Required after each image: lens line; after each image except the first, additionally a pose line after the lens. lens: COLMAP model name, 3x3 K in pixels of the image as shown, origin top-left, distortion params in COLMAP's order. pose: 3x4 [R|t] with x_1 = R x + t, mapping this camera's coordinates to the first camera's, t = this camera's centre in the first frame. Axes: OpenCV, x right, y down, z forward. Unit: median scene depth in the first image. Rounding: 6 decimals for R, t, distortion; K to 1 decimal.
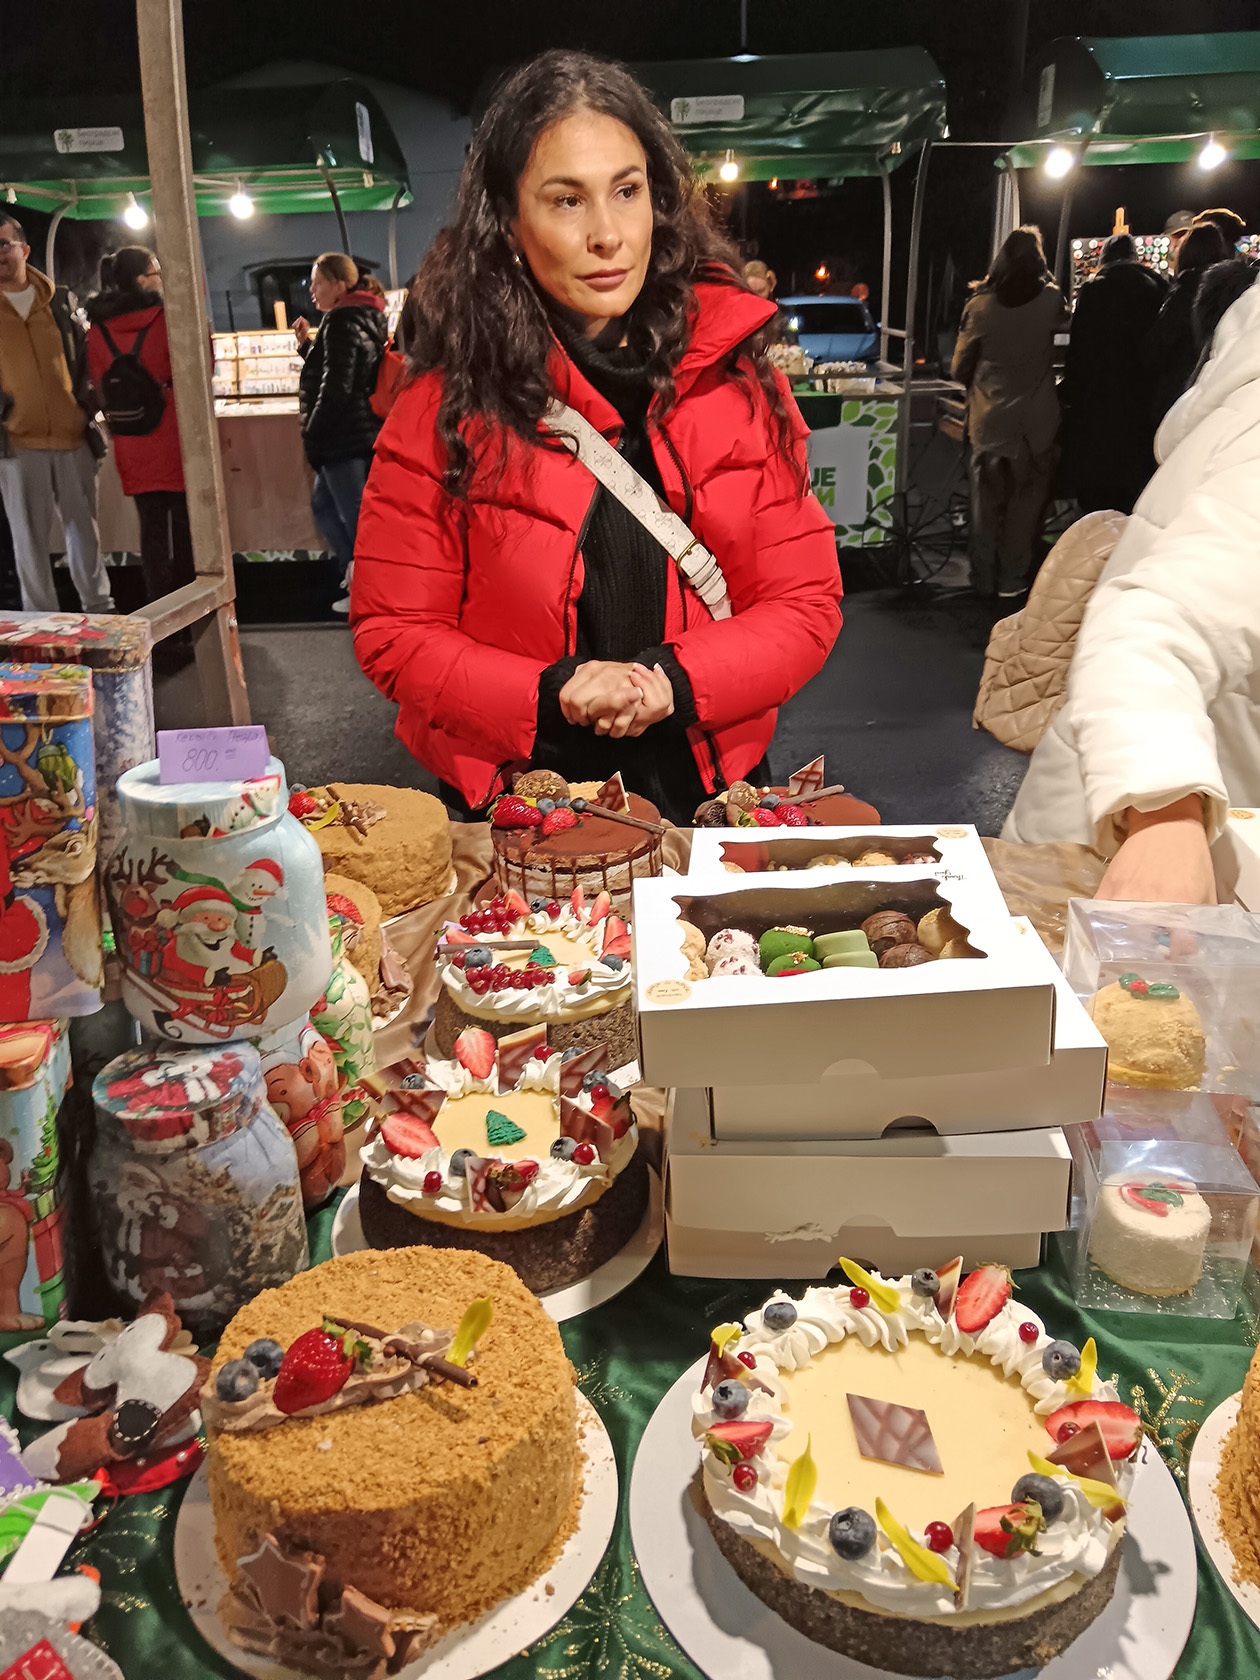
lens RADIAL K [[1291.8, 0, 632.1], [0, 1291.8, 847.6], [0, 0, 1]] dist [-0.023376, -0.029506]
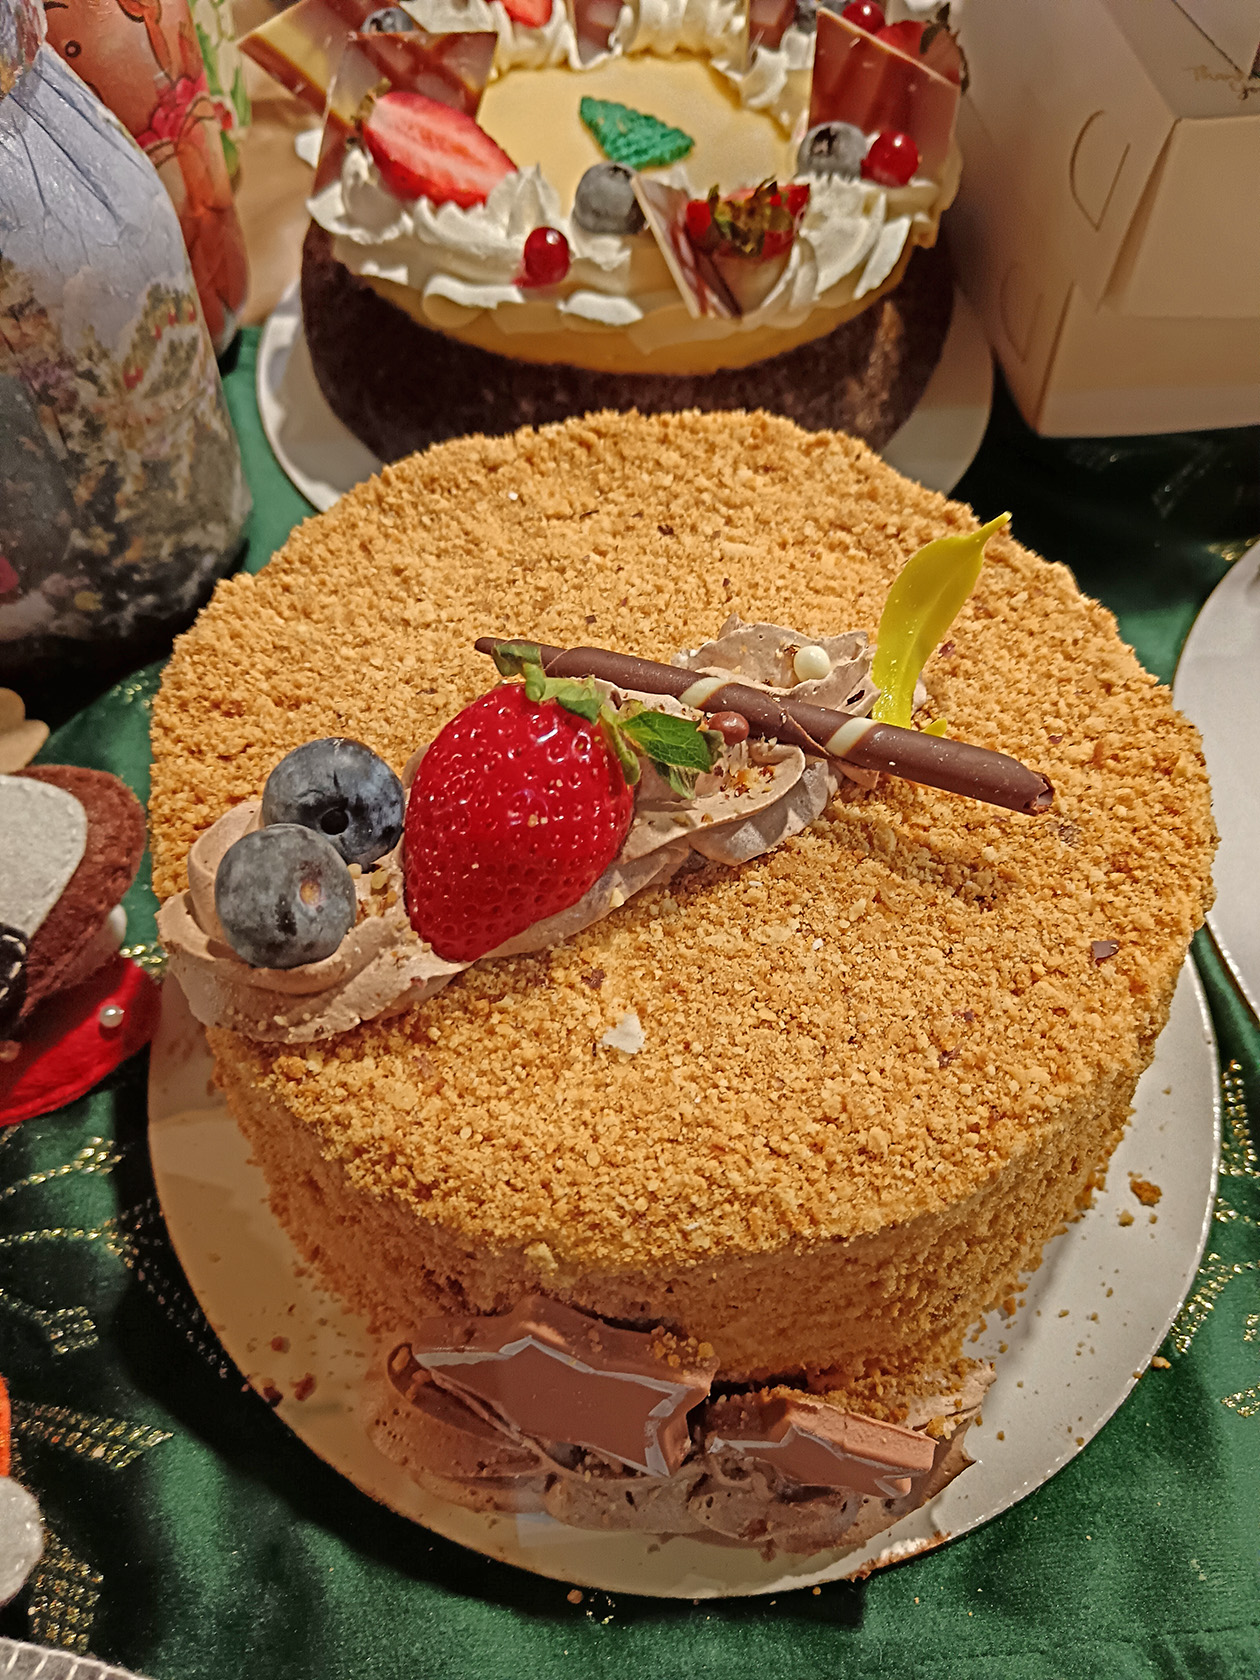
lens RADIAL K [[1291.8, 0, 632.1], [0, 1291.8, 847.6], [0, 0, 1]] dist [-0.023376, -0.029506]
pose [[0.978128, -0.147014, 0.147150, -0.222175], [0.037097, 0.819387, 0.572039, 0.193808], [-0.204671, -0.554068, 0.806919, 0.610200]]
